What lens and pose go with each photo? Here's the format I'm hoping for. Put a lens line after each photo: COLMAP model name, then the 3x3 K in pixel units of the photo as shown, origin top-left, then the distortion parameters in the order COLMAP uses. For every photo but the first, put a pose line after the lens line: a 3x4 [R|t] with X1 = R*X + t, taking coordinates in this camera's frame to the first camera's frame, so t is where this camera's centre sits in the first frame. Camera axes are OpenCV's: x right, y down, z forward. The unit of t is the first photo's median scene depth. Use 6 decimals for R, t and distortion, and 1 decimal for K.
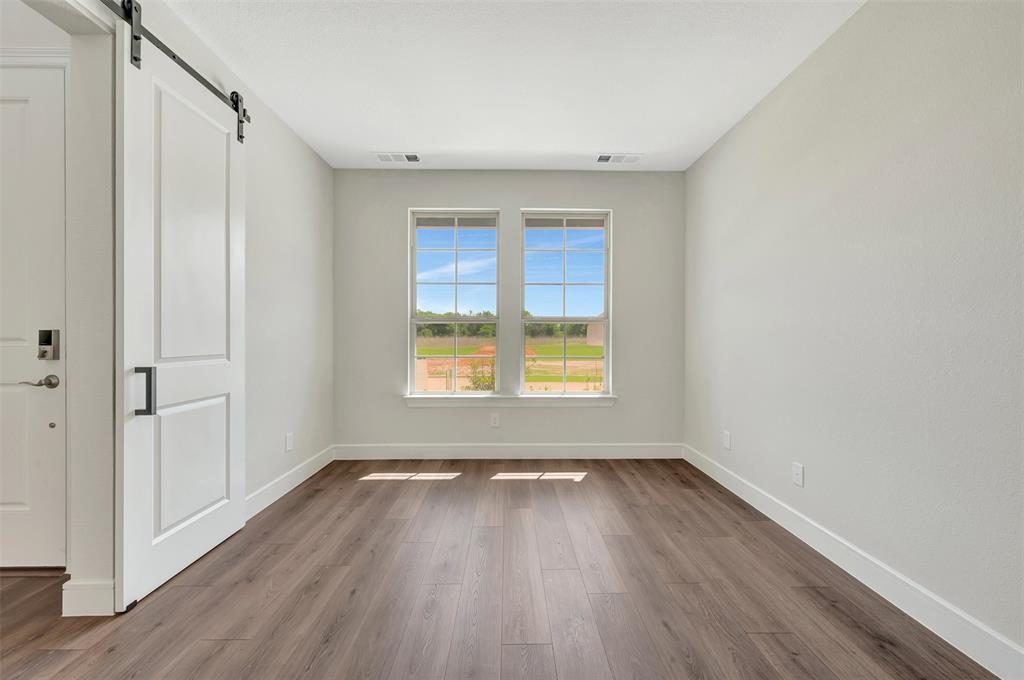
lens RADIAL K [[404.4, 0, 508.5], [0, 404.4, 339.5], [0, 0, 1]] dist [-0.000343, 0.000568]
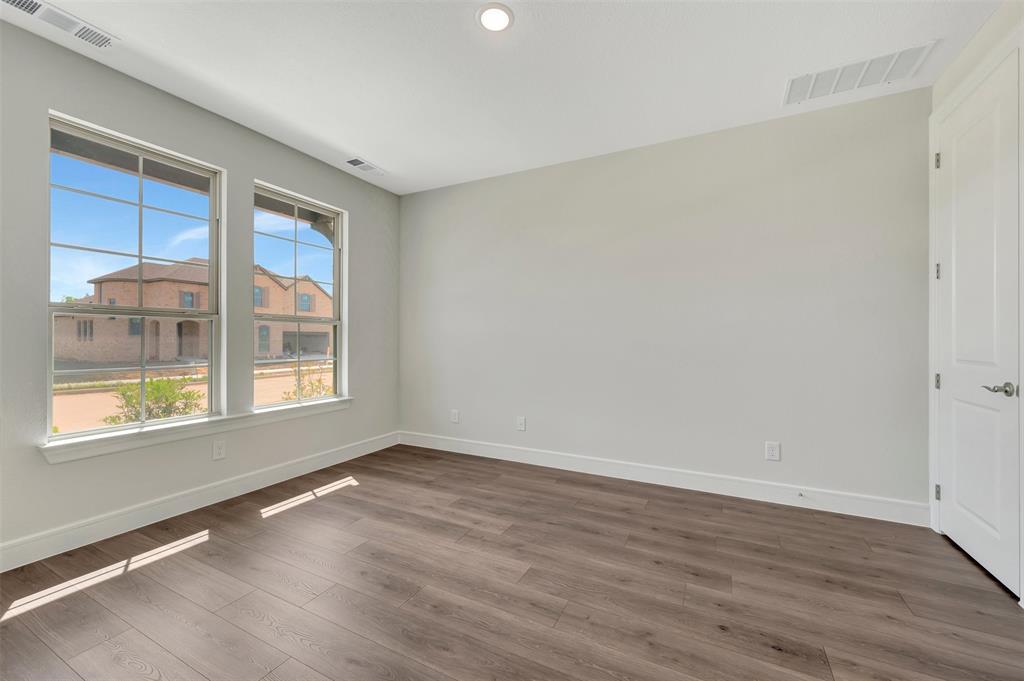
lens RADIAL K [[404.4, 0, 519.4], [0, 404.4, 339.3], [0, 0, 1]] dist [-0.000343, 0.000568]
pose [[0.470217, -0.004969, 0.882537, -0.489523], [0.010642, 0.999943, -0.000040, -0.000124], [-0.882486, 0.009411, 0.470244, 0.175569]]
